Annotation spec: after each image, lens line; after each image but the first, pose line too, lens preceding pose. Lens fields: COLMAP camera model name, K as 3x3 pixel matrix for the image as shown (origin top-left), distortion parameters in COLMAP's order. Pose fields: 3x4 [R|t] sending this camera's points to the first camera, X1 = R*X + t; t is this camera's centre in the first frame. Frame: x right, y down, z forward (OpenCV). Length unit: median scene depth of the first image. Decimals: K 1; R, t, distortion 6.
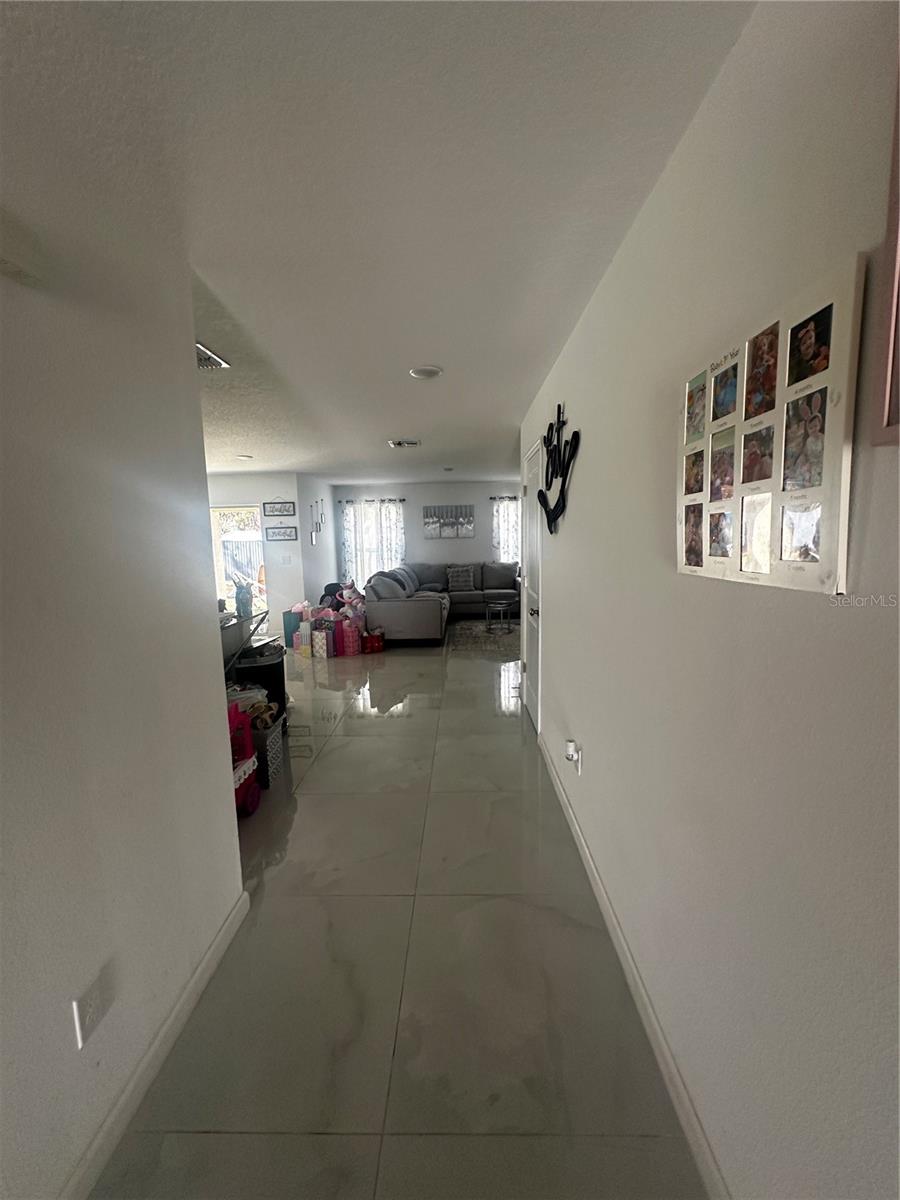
lens RADIAL K [[479.4, 0, 446.3], [0, 479.4, 600.7], [0, 0, 1]] dist [-0.004410, -0.000126]
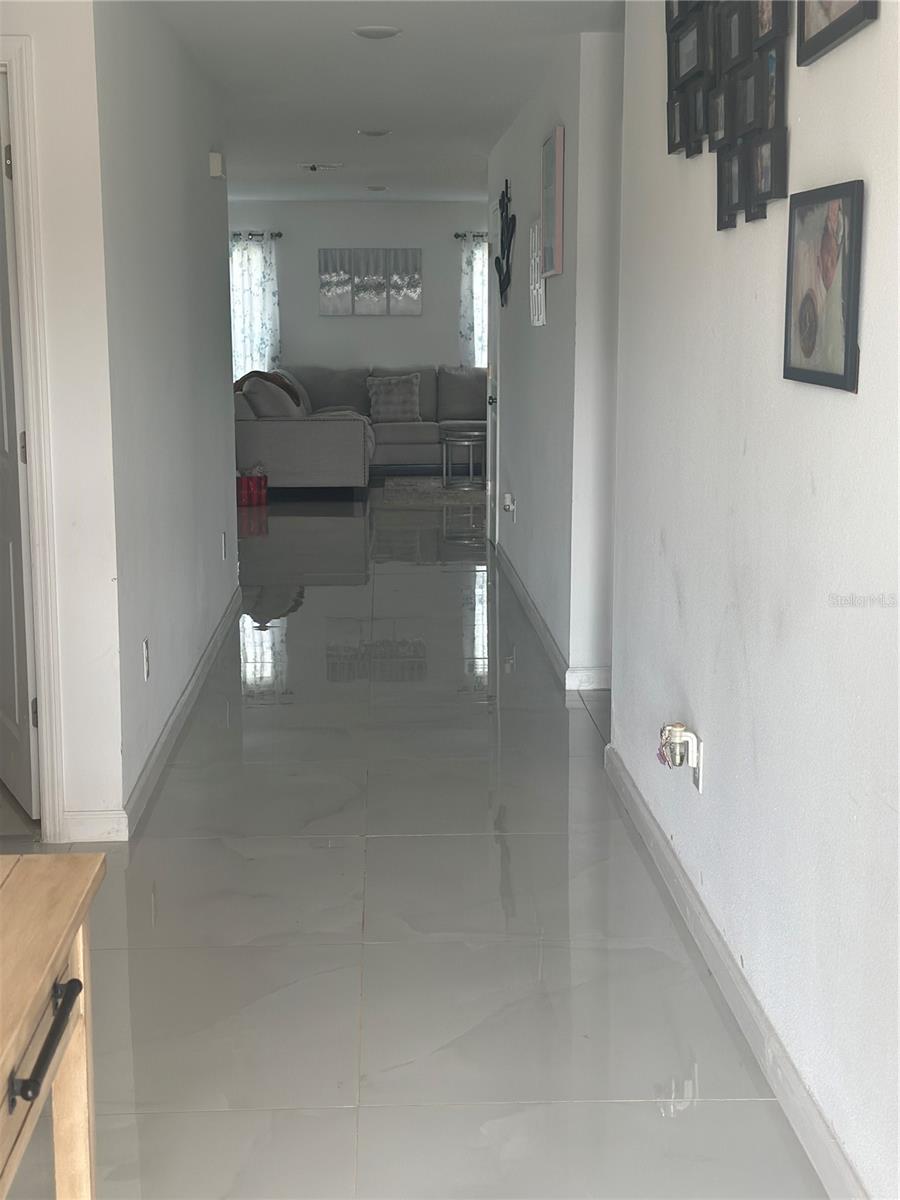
lens RADIAL K [[1678.0, 0, 423.5], [0, 1678.0, 606.4], [0, 0, 1]] dist [0.128060, 0.000000]
pose [[0.998059, 0.008032, 0.061759, -0.047058], [-0.010142, 0.999373, 0.033918, 0.113471], [-0.061448, -0.034478, 0.997515, -0.774325]]
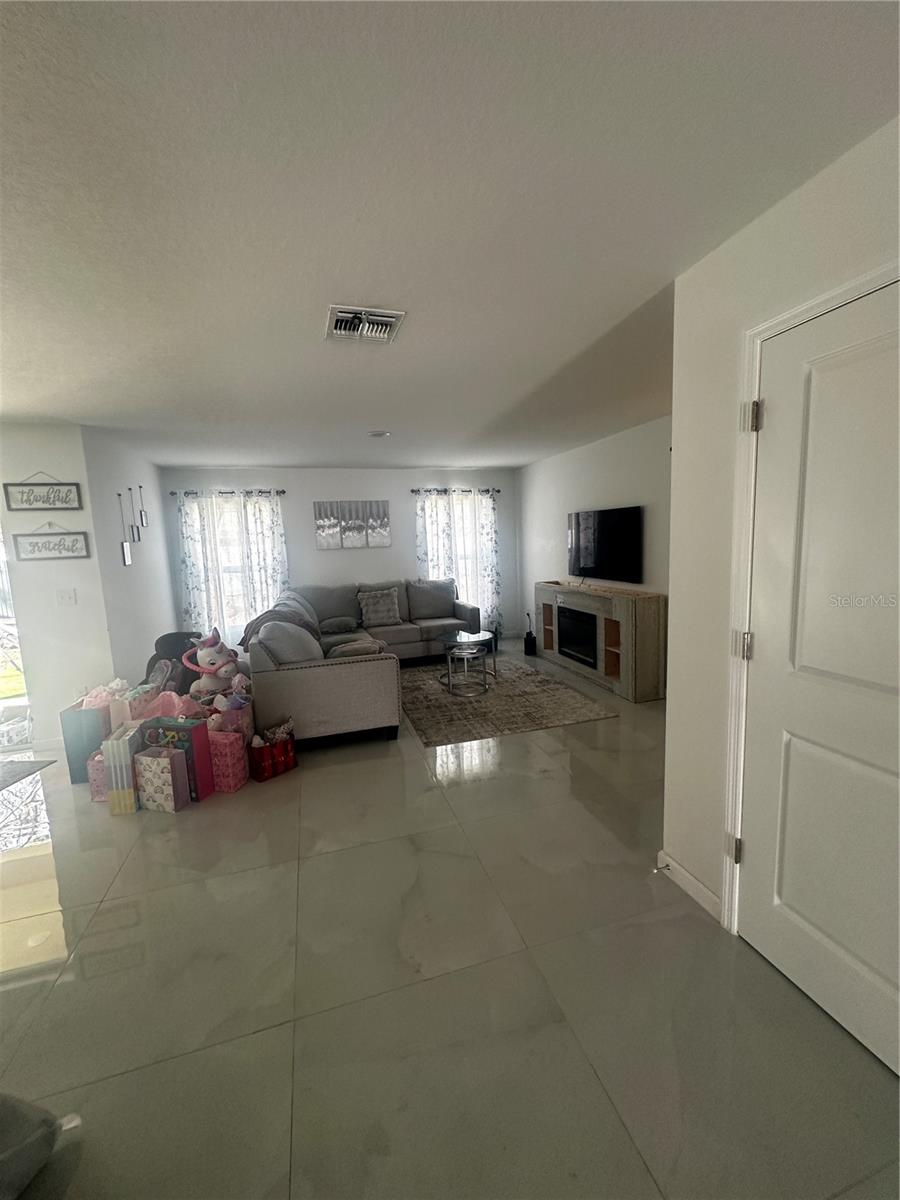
lens RADIAL K [[479.4, 0, 449.6], [0, 479.4, 599.7], [0, 0, 1]] dist [-0.004410, -0.000126]
pose [[0.947893, -0.056751, 0.313493, -0.090085], [0.064211, 0.997845, -0.013514, -0.041290], [-0.312051, 0.032939, 0.949494, 0.324952]]
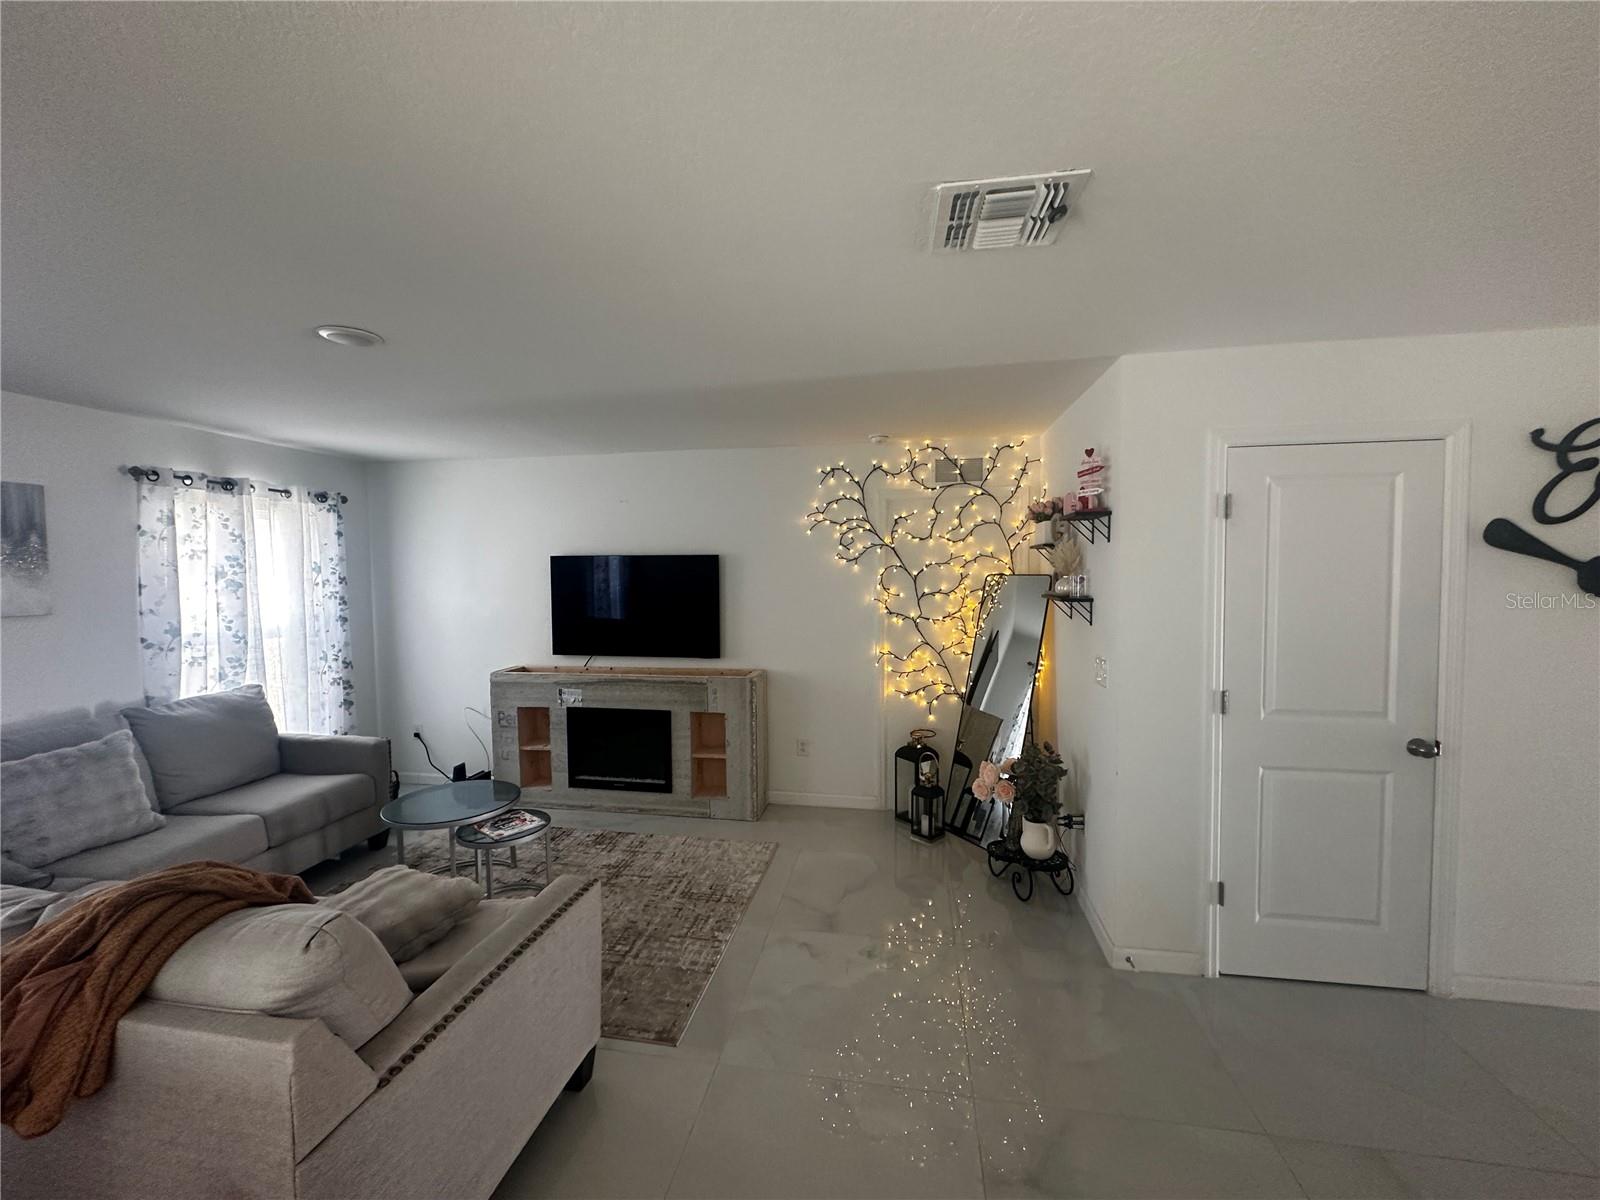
lens RADIAL K [[639.1, 0, 802.1], [0, 639.1, 596.7], [0, 0, 1]] dist [-0.004410, -0.000126]
pose [[0.132958, -0.022393, 0.990869, -0.227040], [0.142640, 0.989769, 0.003228, -0.092513], [-0.980804, 0.140908, 0.134792, 0.607072]]
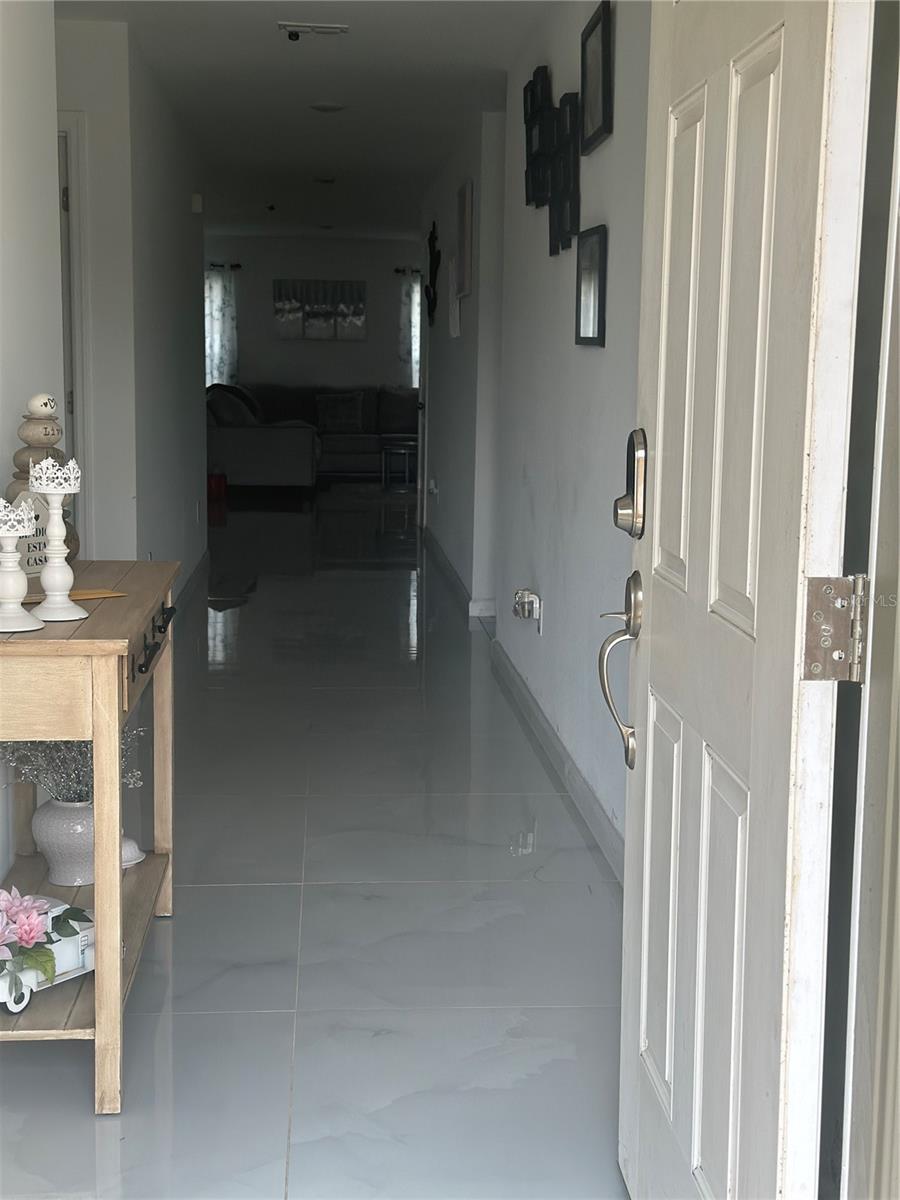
lens RADIAL K [[1678.0, 0, 448.6], [0, 1678.0, 598.8], [0, 0, 1]] dist [0.128060, 0.000000]
pose [[0.993782, 0.022576, 0.109033, -0.053893], [-0.023259, 0.999717, 0.004997, 0.161145], [-0.108889, -0.007502, 0.994026, -0.987918]]
